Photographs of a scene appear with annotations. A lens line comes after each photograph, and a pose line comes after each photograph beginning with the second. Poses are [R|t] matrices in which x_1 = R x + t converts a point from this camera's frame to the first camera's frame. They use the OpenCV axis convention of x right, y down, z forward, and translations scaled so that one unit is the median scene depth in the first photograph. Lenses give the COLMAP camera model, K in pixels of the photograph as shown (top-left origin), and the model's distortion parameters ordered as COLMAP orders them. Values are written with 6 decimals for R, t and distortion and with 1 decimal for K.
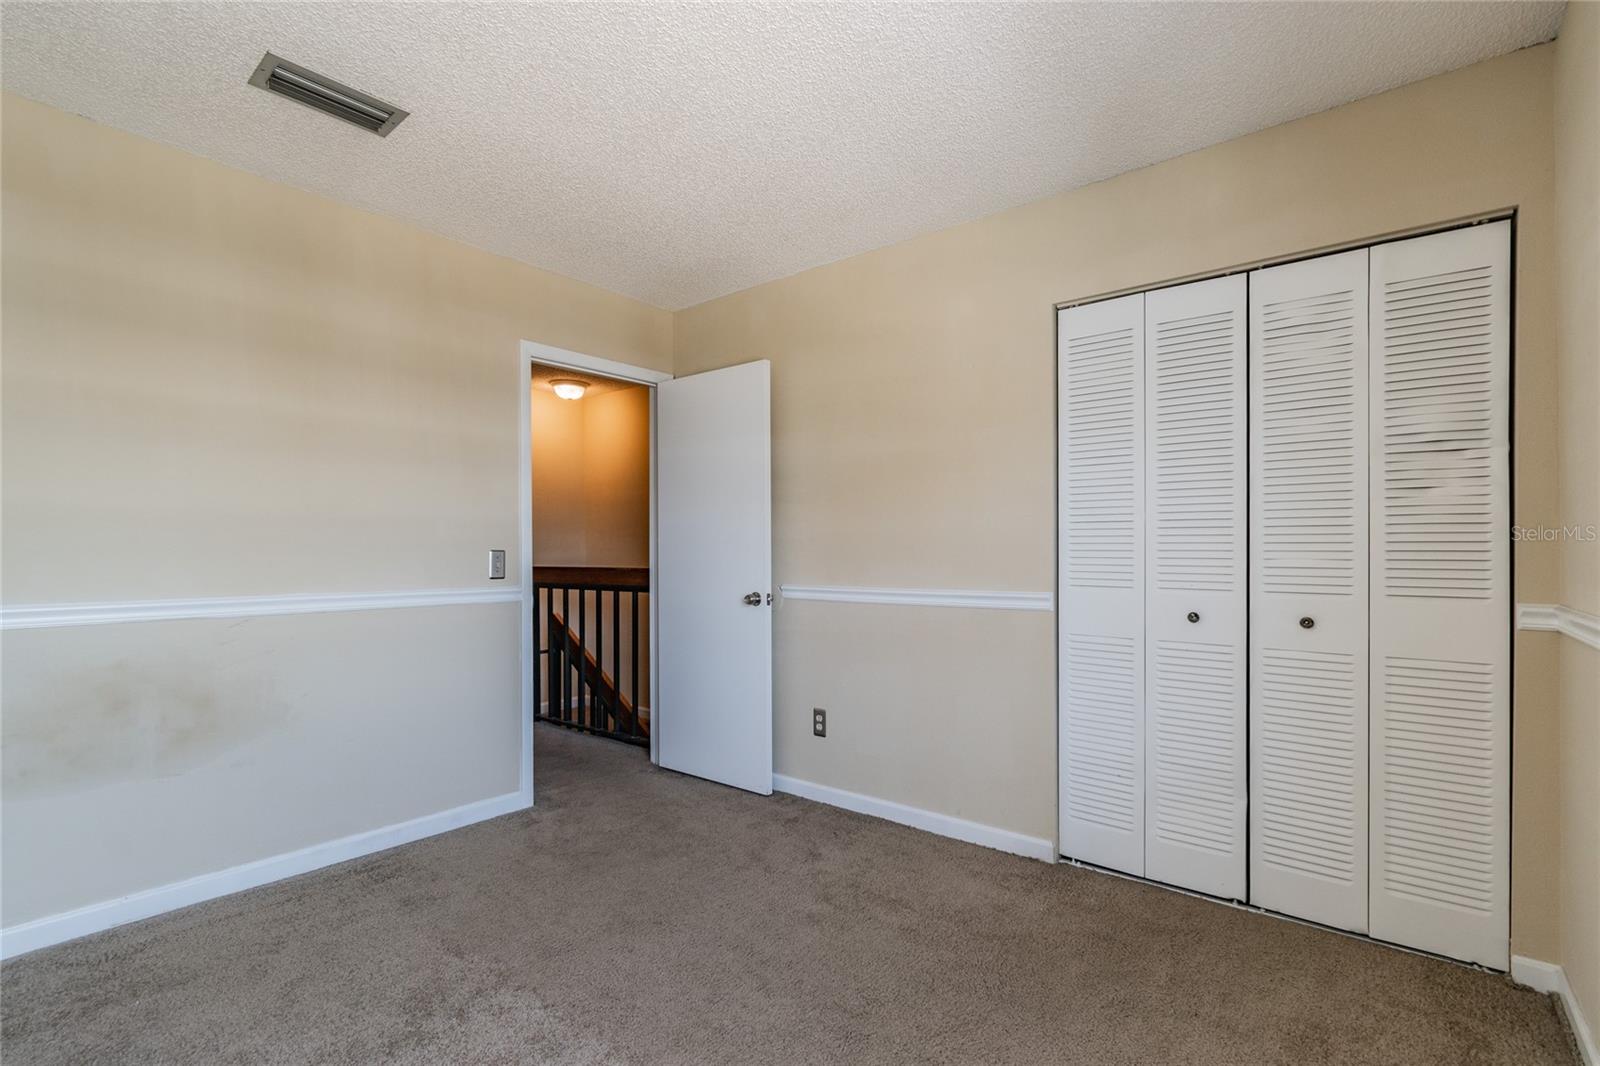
lens RADIAL K [[715.3, 0, 794.4], [0, 715.3, 545.8], [0, 0, 1]] dist [0.004408, -0.001091]
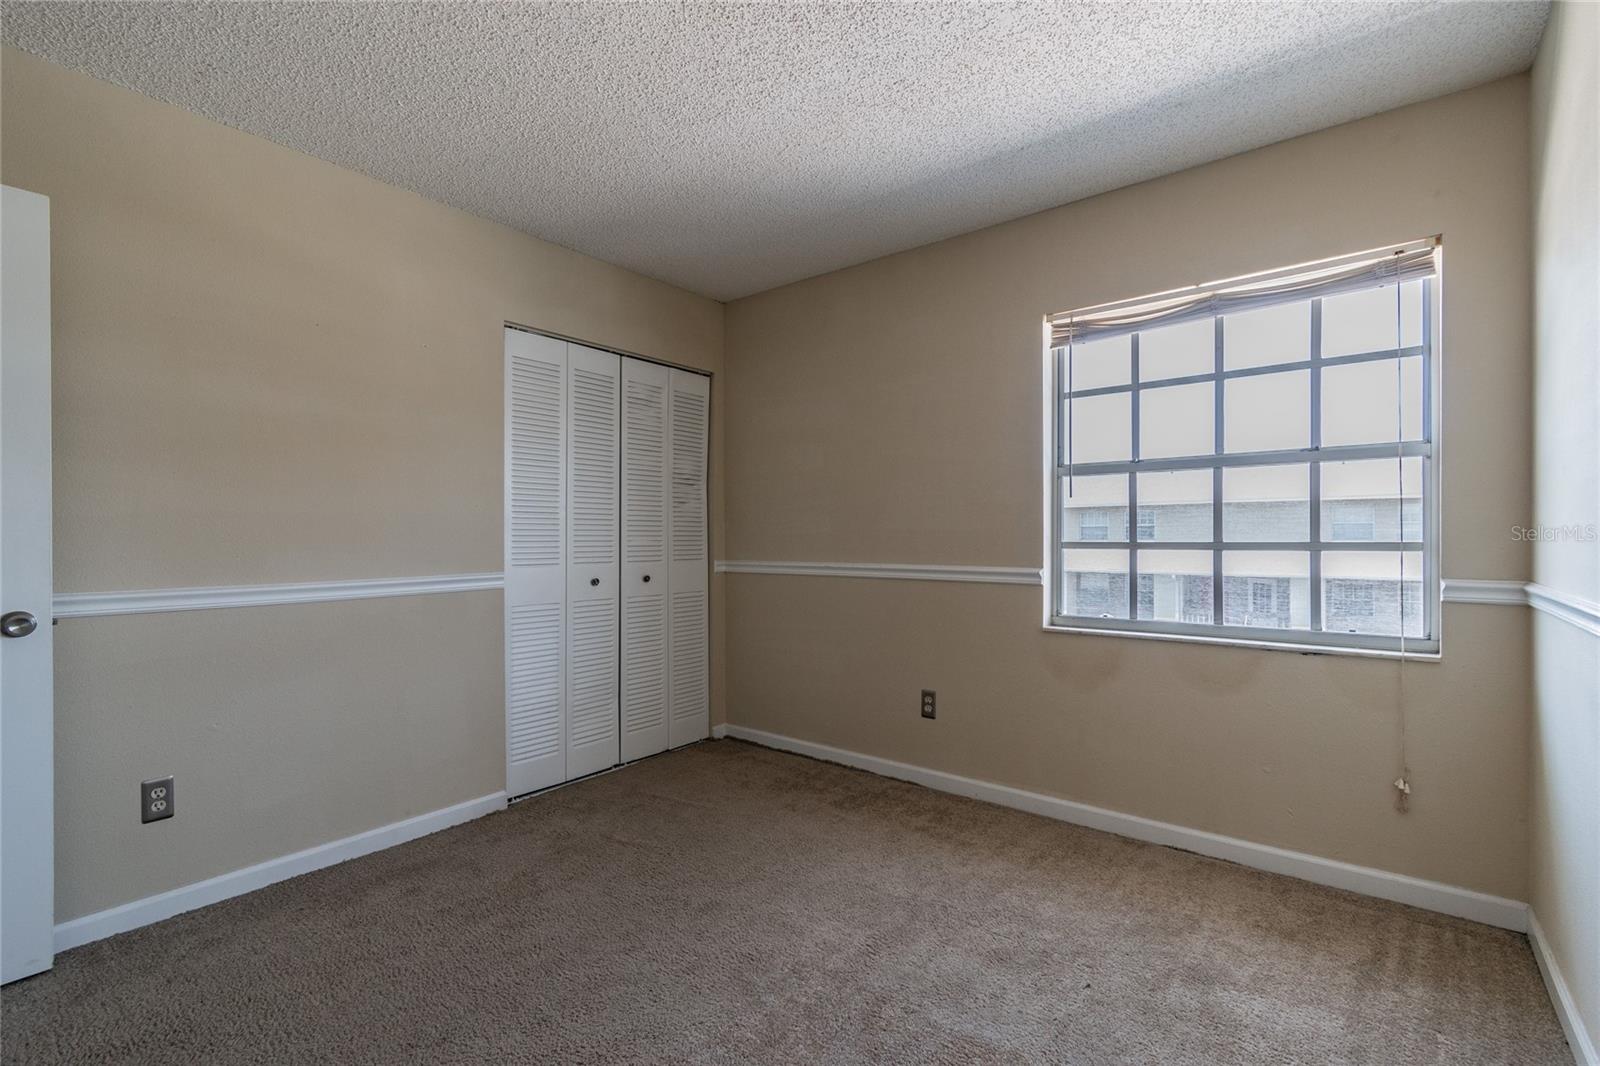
lens RADIAL K [[715.3, 0, 812.7], [0, 715.3, 529.0], [0, 0, 1]] dist [0.004408, -0.001091]
pose [[-0.011063, 0.005822, 0.999922, -0.851871], [-0.010064, 0.999932, -0.005933, -0.002539], [-0.999888, -0.010129, -0.011003, 0.563339]]
